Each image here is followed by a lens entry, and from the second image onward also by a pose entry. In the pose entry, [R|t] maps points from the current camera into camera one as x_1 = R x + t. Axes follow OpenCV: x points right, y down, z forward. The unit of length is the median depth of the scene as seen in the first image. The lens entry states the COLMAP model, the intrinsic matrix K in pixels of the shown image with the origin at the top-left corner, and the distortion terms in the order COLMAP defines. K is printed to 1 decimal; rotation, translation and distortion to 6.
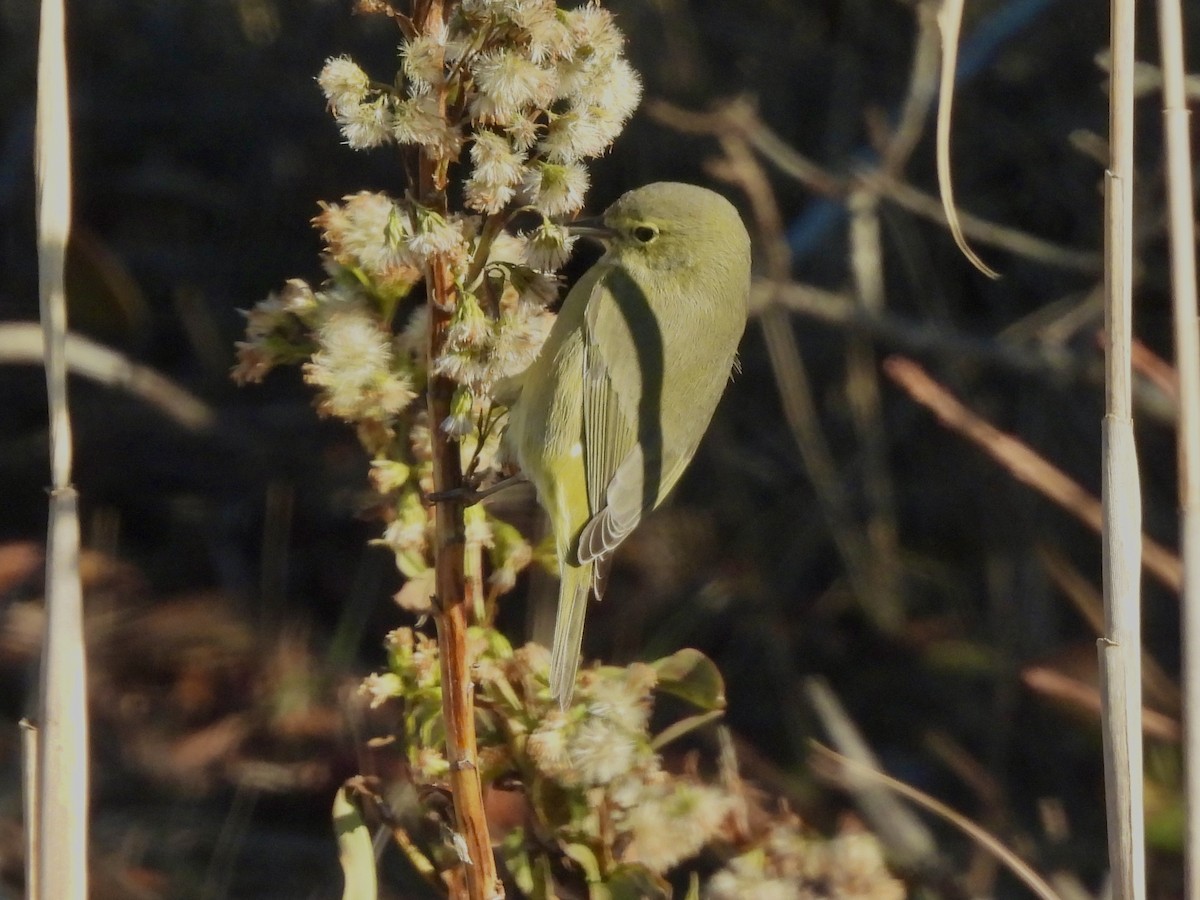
lens RADIAL K [[8489.1, 0, 600.0], [0, 8489.1, 450.0], [0, 0, 1]] dist [-0.792445, 47.717737]
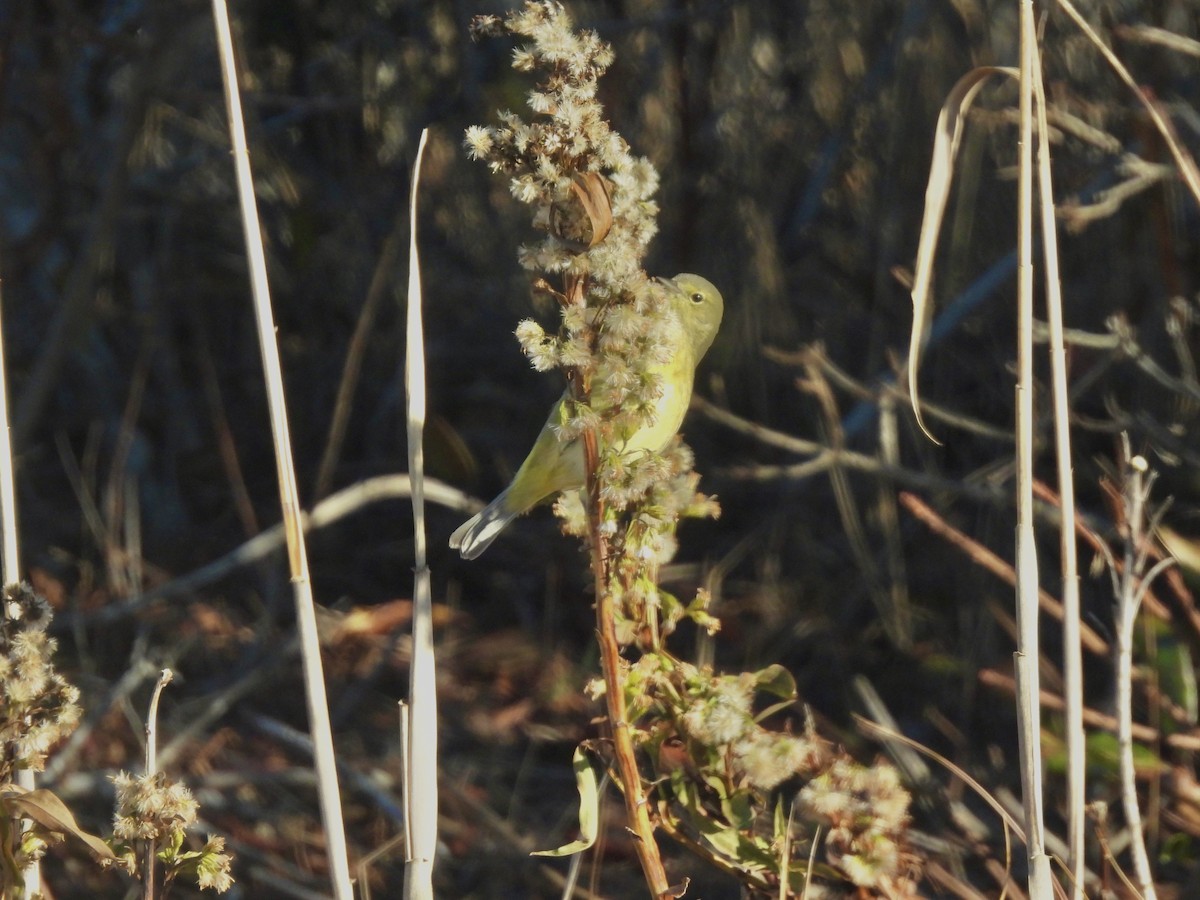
lens RADIAL K [[8489.1, 0, 600.0], [0, 8489.1, 450.0], [0, 0, 1]] dist [-0.792445, 47.717737]
pose [[0.998942, -0.002452, 0.045924, -0.107631], [0.003486, 0.999742, -0.022450, 0.019255], [-0.045857, 0.022586, 0.998693, -0.740181]]
